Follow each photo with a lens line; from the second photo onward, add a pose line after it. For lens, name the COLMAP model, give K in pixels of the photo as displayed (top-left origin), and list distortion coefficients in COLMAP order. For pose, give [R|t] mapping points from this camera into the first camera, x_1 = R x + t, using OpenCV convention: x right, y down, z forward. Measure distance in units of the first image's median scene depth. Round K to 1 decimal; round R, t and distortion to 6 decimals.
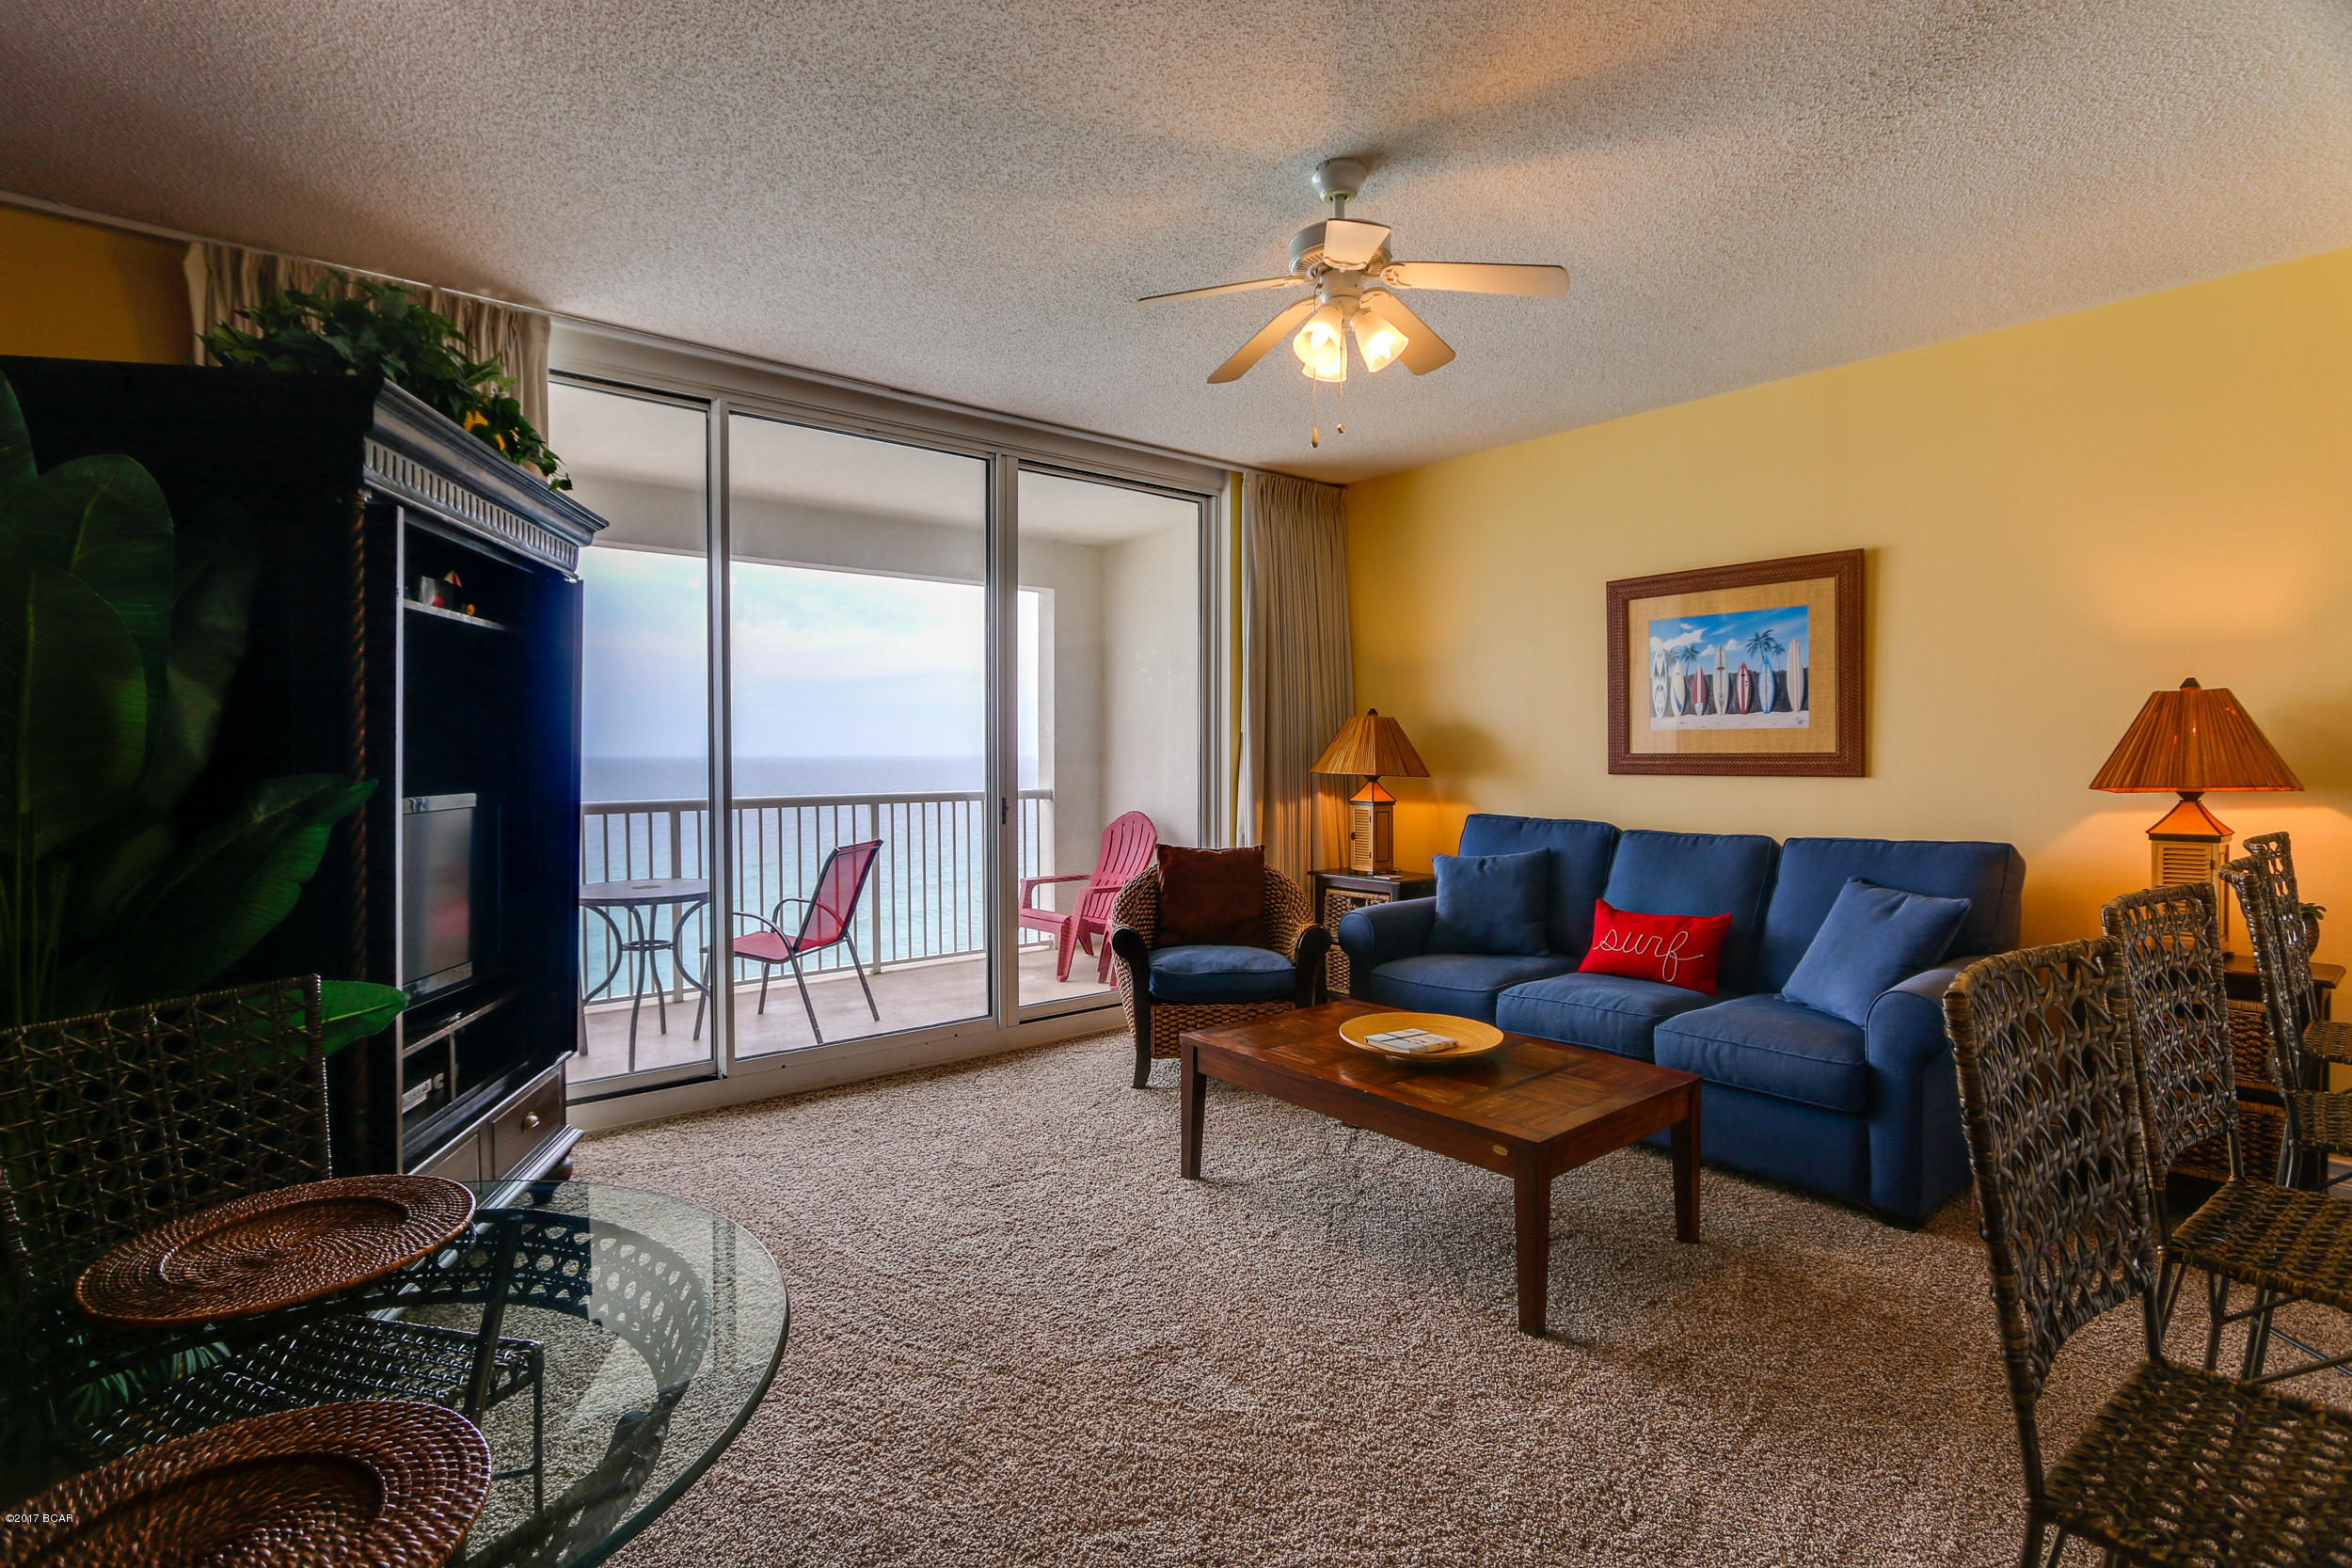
lens RADIAL K [[1104.0, 0, 1160.6], [0, 1104.0, 771.7], [0, 0, 1]] dist [-0.022400, 0.005459]
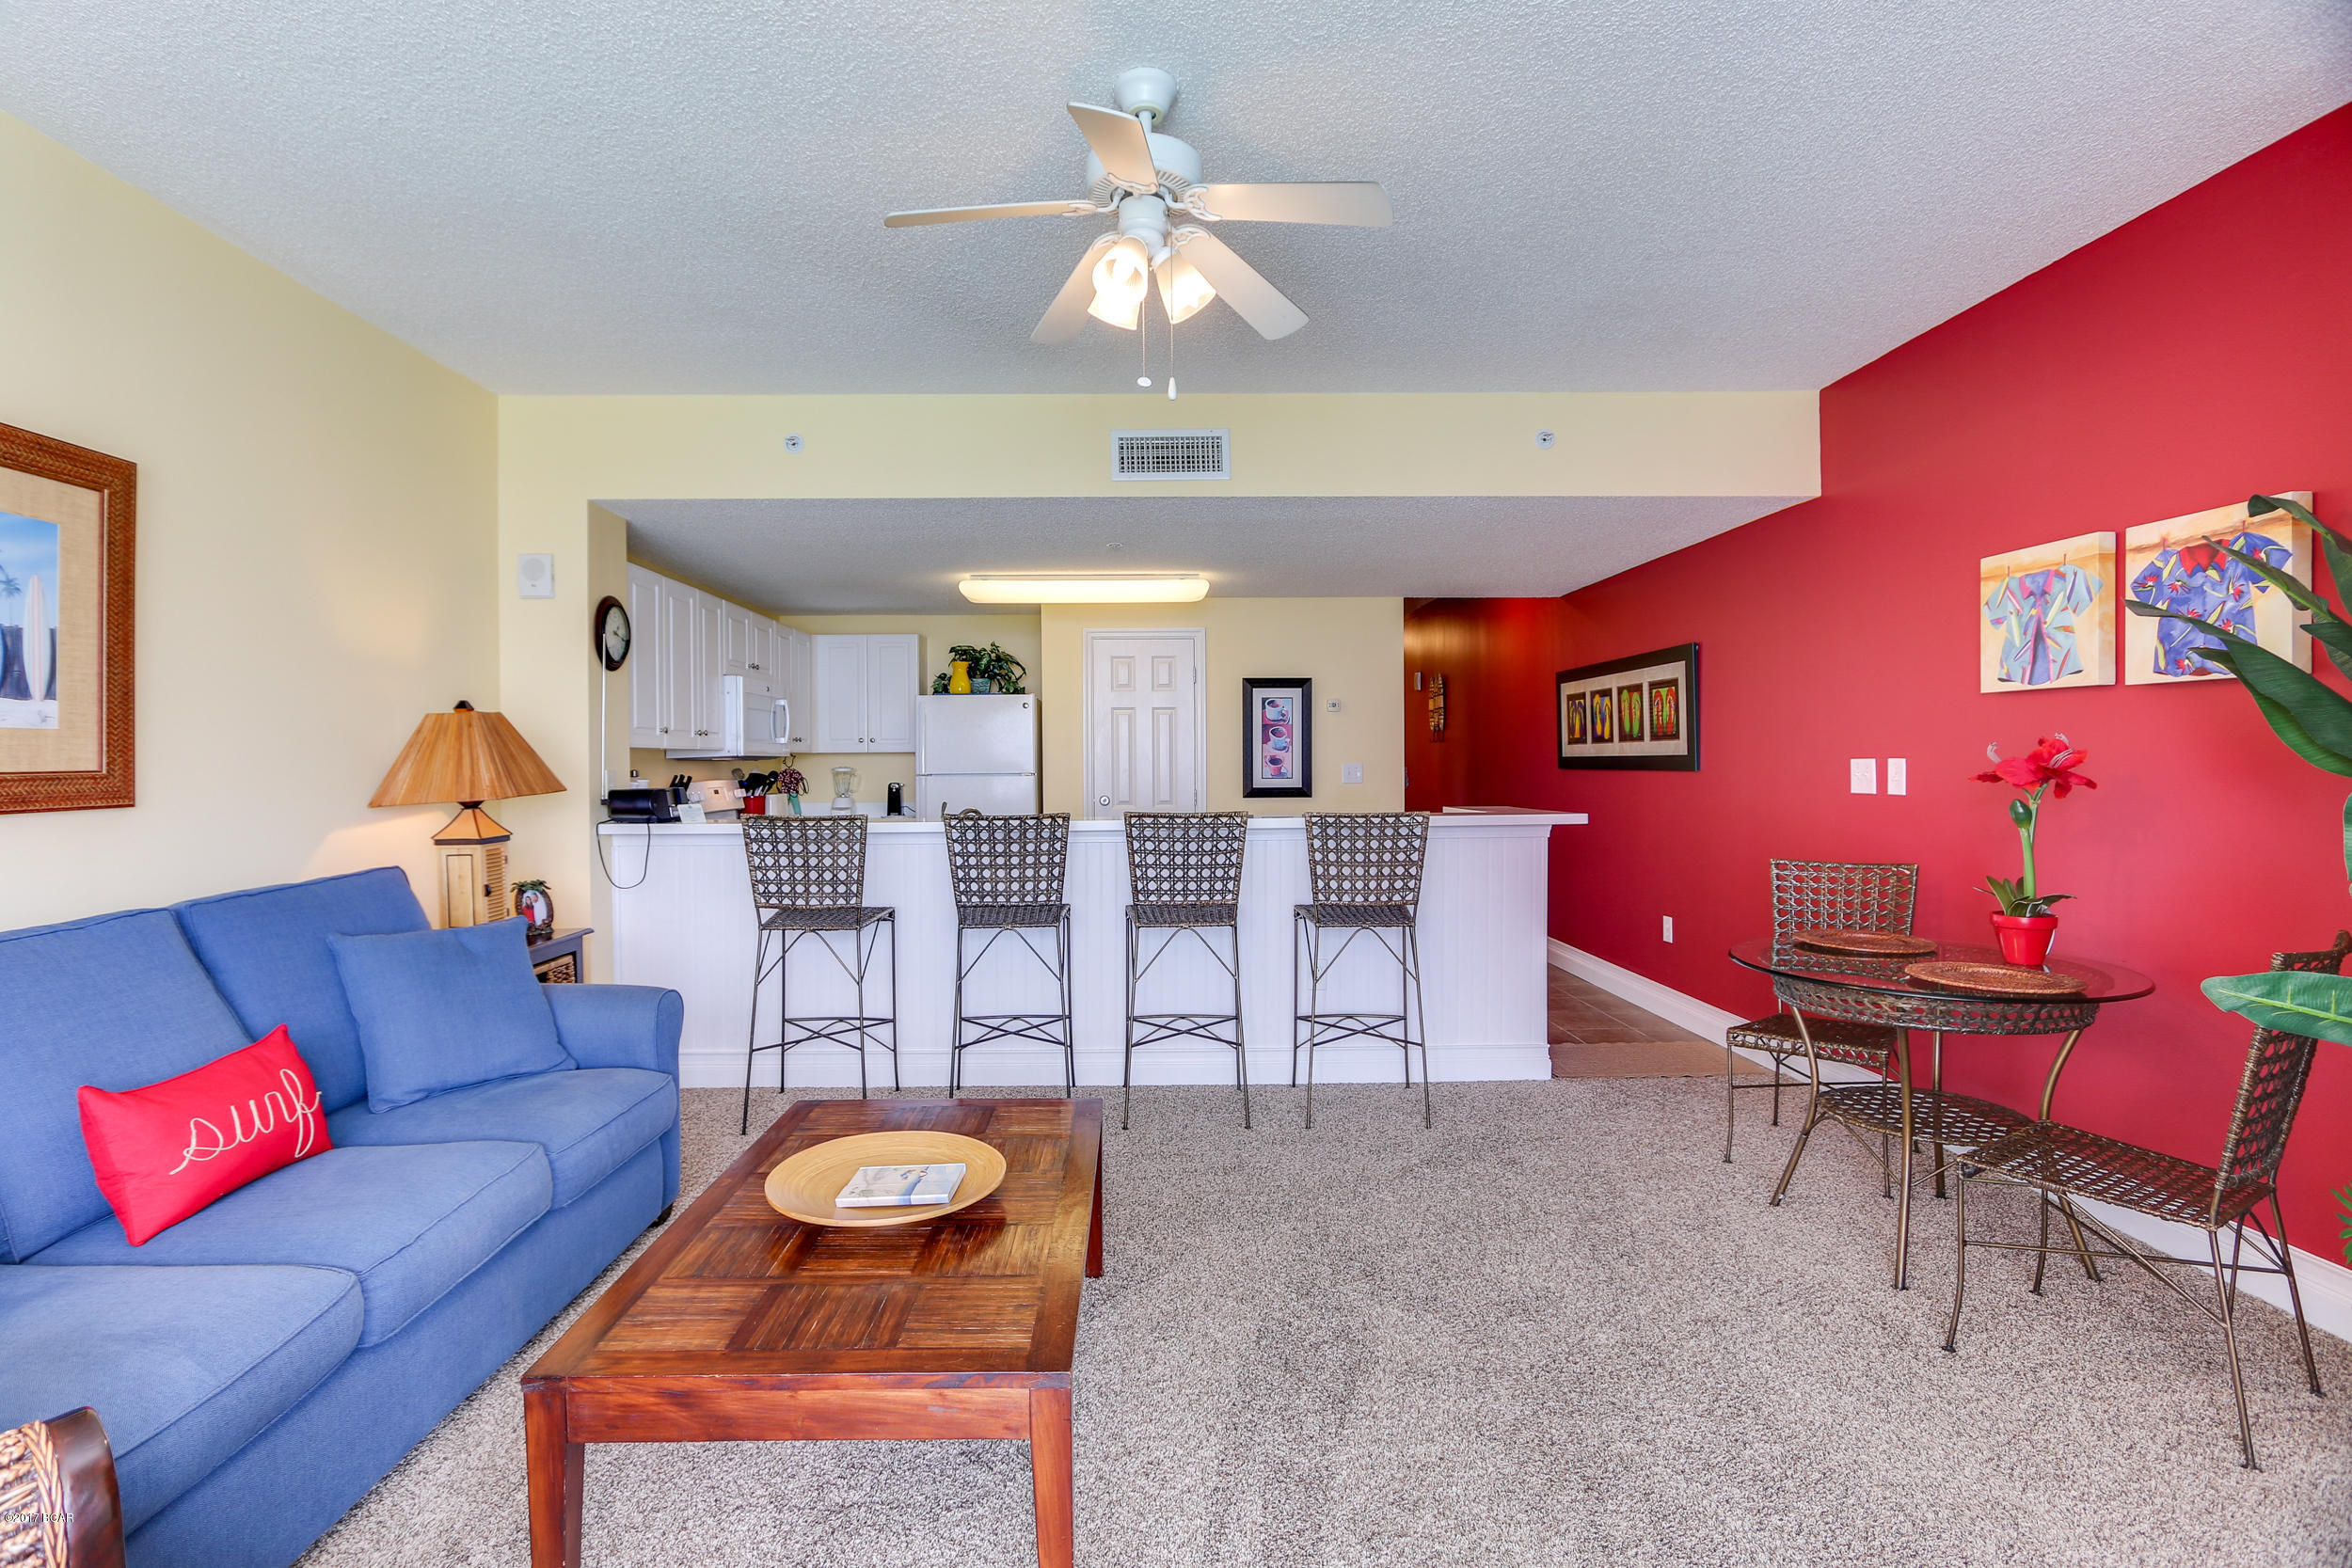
lens RADIAL K [[1071.6, 0, 1169.2], [0, 1071.6, 771.5], [0, 0, 1]] dist [-0.021991, 0.003584]
pose [[-0.786805, 0.000096, 0.617201, -0.238247], [0.019799, 0.999489, 0.025084, -0.019246], [-0.616884, 0.031956, -0.786405, 1.075176]]
